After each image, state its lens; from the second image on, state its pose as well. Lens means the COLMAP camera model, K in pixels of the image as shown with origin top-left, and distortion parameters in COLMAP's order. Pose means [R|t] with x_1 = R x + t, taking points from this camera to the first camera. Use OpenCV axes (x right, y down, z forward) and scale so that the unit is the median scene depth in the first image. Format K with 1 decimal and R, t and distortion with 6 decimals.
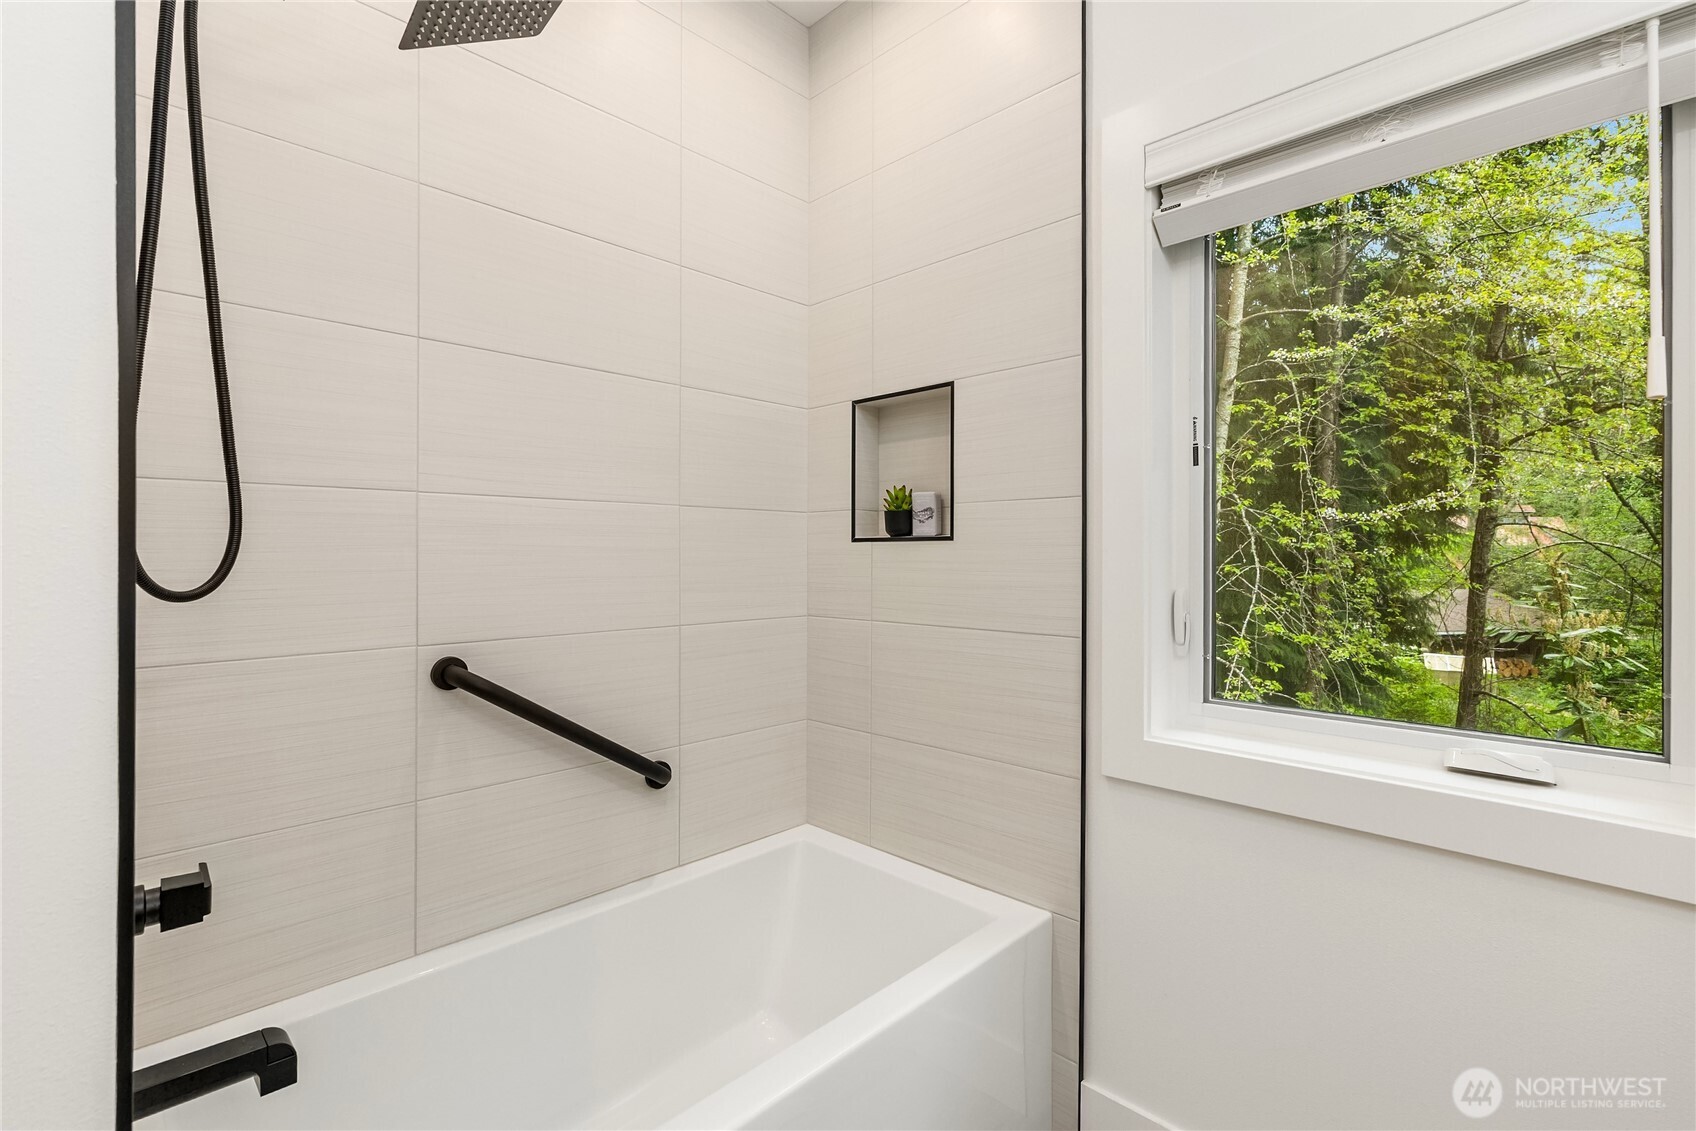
lens RADIAL K [[765.8, 0, 854.6], [0, 765.8, 557.5], [0, 0, 1]] dist [-0.001387, 0.000619]
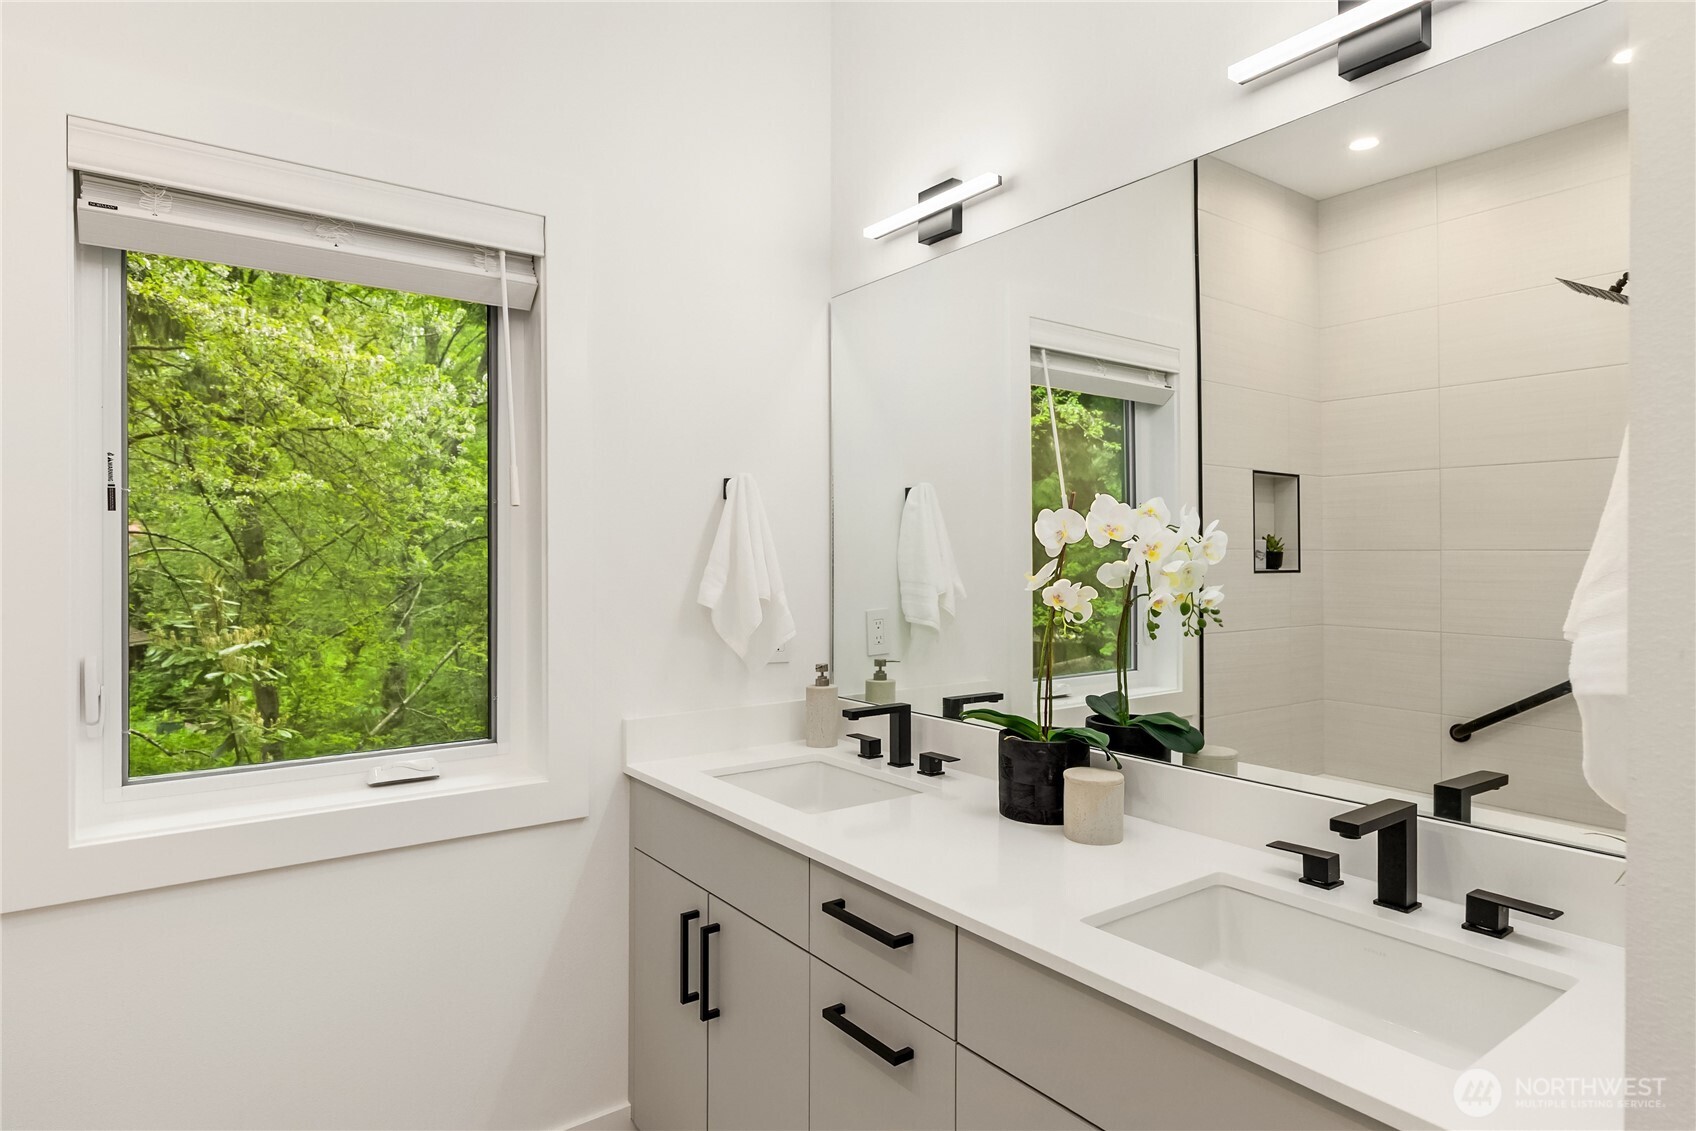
lens RADIAL K [[969.3, 0, 852.1], [0, 969.3, 558.5], [0, 0, 1]] dist [0.006289, 0.001190]
pose [[0.143792, -0.005955, 0.989590, -0.203734], [-0.000951, 0.999981, 0.006156, -0.029607], [-0.989607, -0.001826, 0.143784, 0.011737]]
